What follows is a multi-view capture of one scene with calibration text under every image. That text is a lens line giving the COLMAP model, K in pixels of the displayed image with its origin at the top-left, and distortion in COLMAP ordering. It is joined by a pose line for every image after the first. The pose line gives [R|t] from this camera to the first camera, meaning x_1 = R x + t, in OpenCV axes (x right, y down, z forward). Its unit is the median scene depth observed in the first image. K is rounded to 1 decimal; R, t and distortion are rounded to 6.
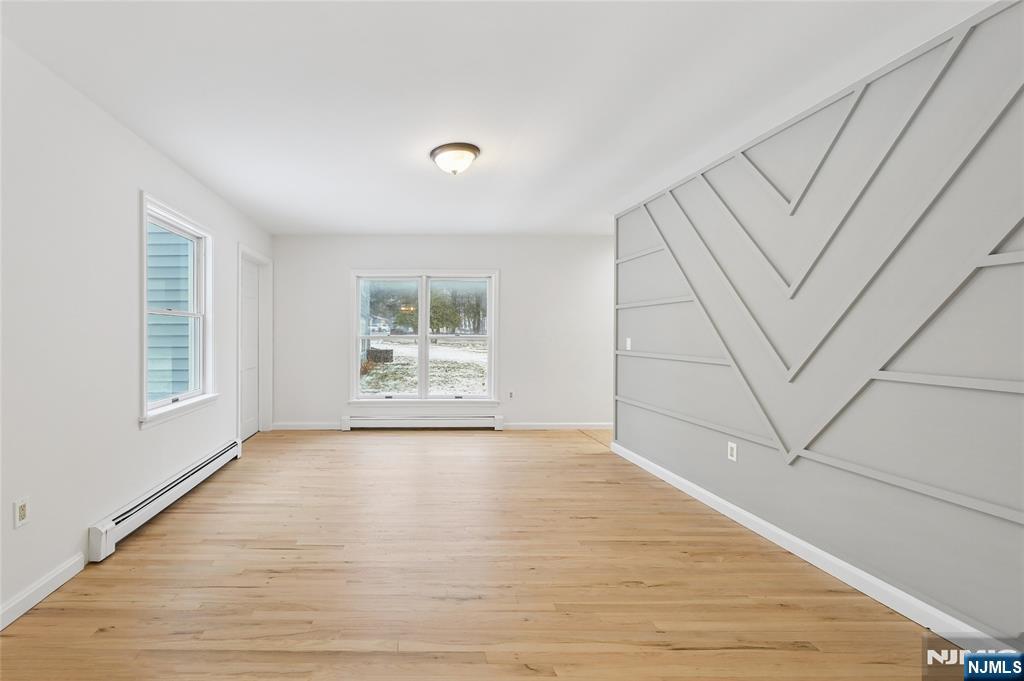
lens RADIAL K [[415.9, 0, 512.7], [0, 415.9, 336.2], [0, 0, 1]] dist [-0.001166, -0.000106]
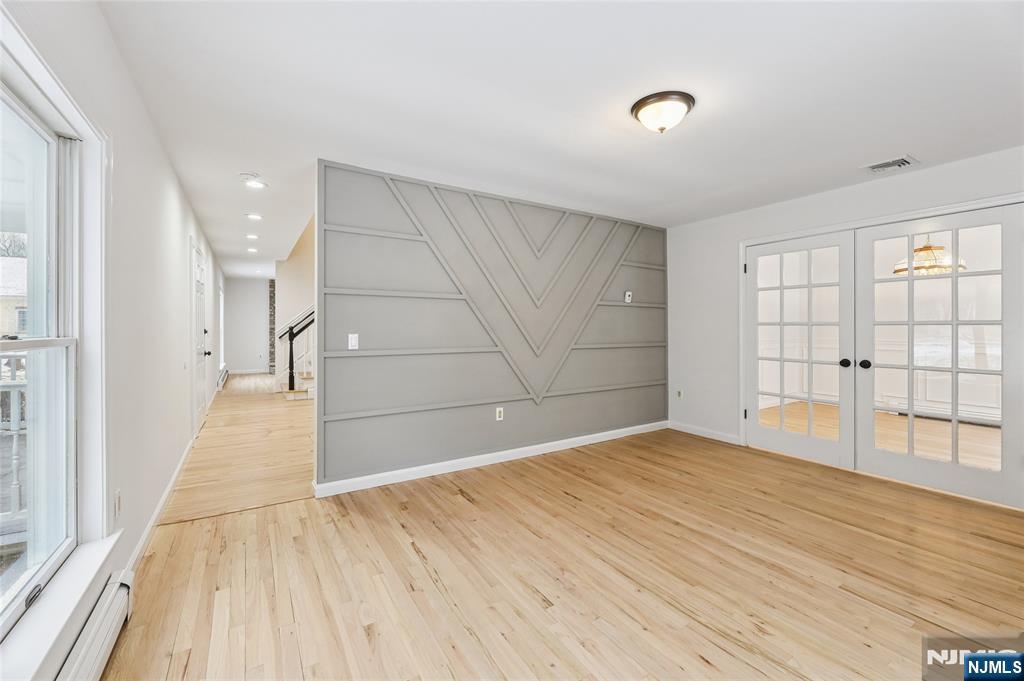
lens RADIAL K [[402.2, 0, 478.9], [0, 402.2, 325.7], [0, 0, 1]] dist [0.001292, 0.000271]
pose [[-0.263810, -0.000409, 0.964575, -0.746413], [0.004283, 0.999990, 0.001596, -0.017688], [-0.964565, 0.004552, -0.263805, 1.431471]]
